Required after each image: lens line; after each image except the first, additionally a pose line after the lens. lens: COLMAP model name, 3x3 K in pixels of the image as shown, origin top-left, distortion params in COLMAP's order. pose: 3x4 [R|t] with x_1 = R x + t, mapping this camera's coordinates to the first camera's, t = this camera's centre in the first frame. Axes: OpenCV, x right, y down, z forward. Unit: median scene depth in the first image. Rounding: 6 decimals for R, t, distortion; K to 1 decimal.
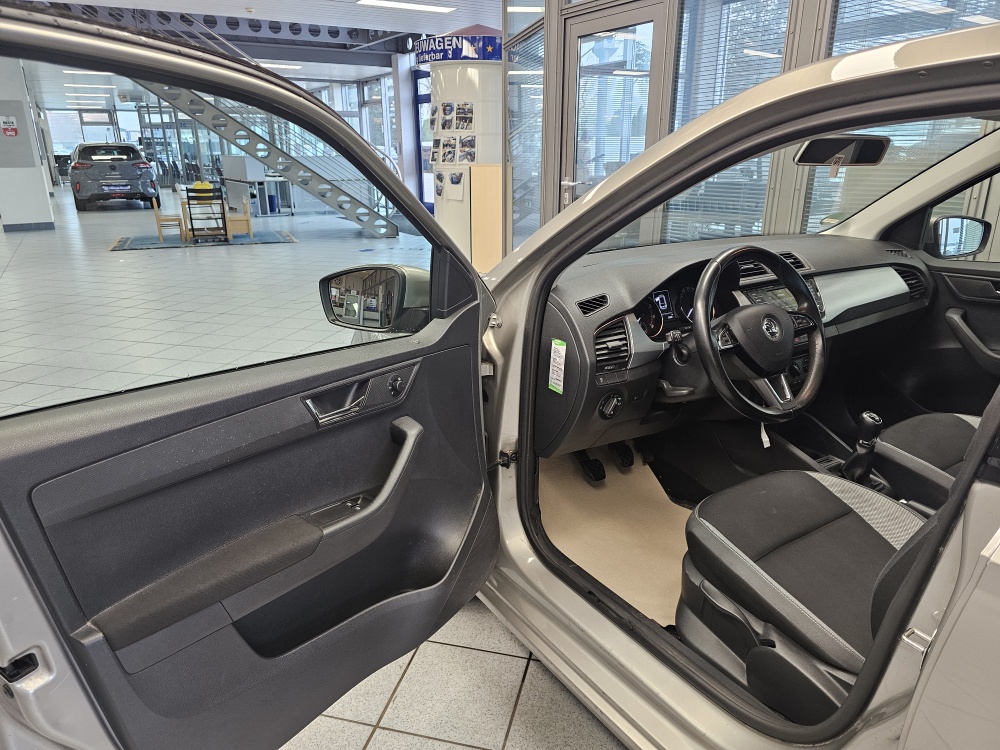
lens RADIAL K [[676.4, 0, 495.9], [0, 676.4, 378.1], [0, 0, 1]] dist [0.054013, -0.051555]
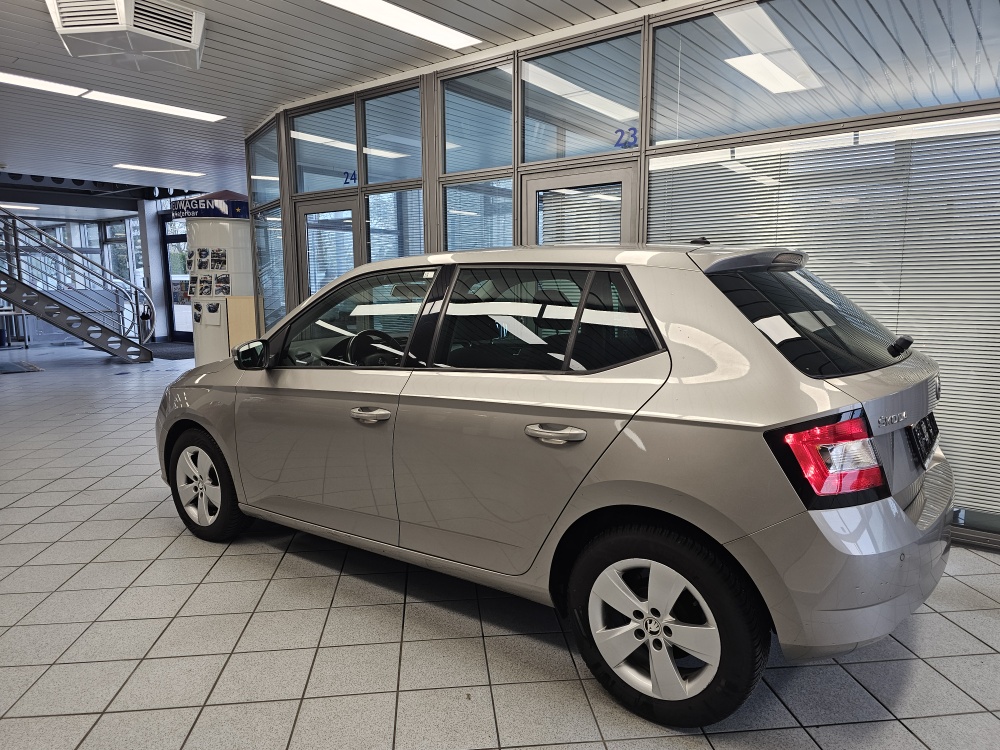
lens RADIAL K [[675.0, 0, 507.8], [0, 675.0, 365.9], [0, 0, 1]] dist [0.052258, -0.056104]
pose [[0.933432, -0.047351, 0.355617, -0.005132], [0.116925, 0.977280, -0.176781, 0.079675], [-0.339166, 0.206593, 0.917761, -0.257468]]
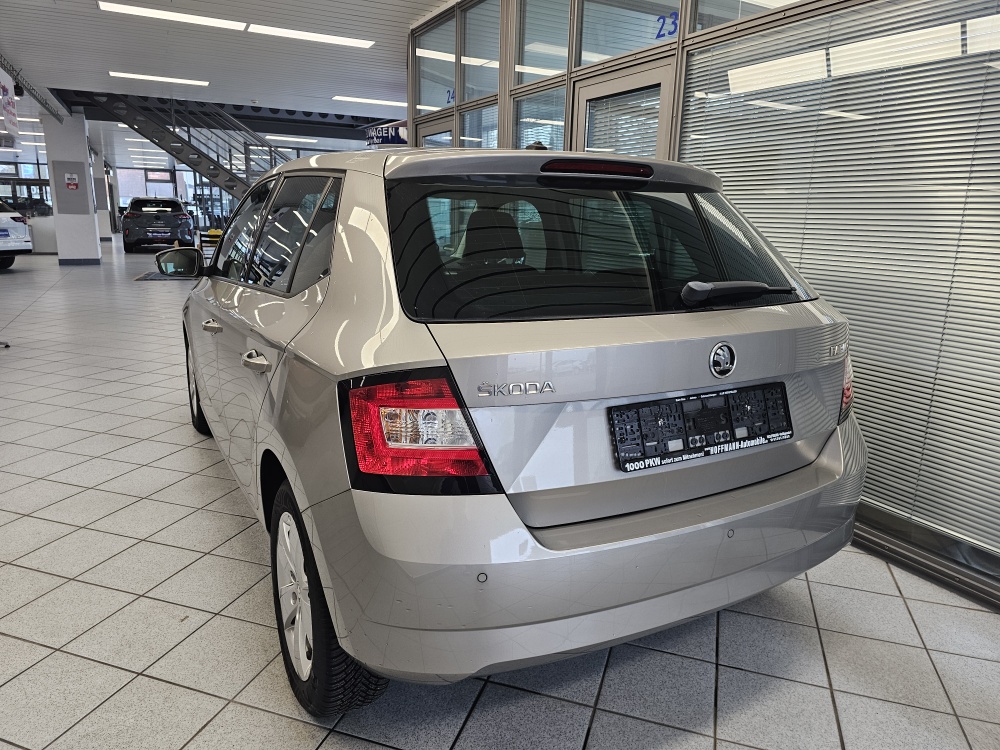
lens RADIAL K [[675.0, 0, 507.8], [0, 675.0, 365.9], [0, 0, 1]] dist [0.052258, -0.056104]
pose [[0.997847, 0.041281, -0.050966, 0.238739], [-0.046319, 0.993707, -0.101989, 0.082908], [0.046435, 0.104130, 0.993479, -0.244228]]
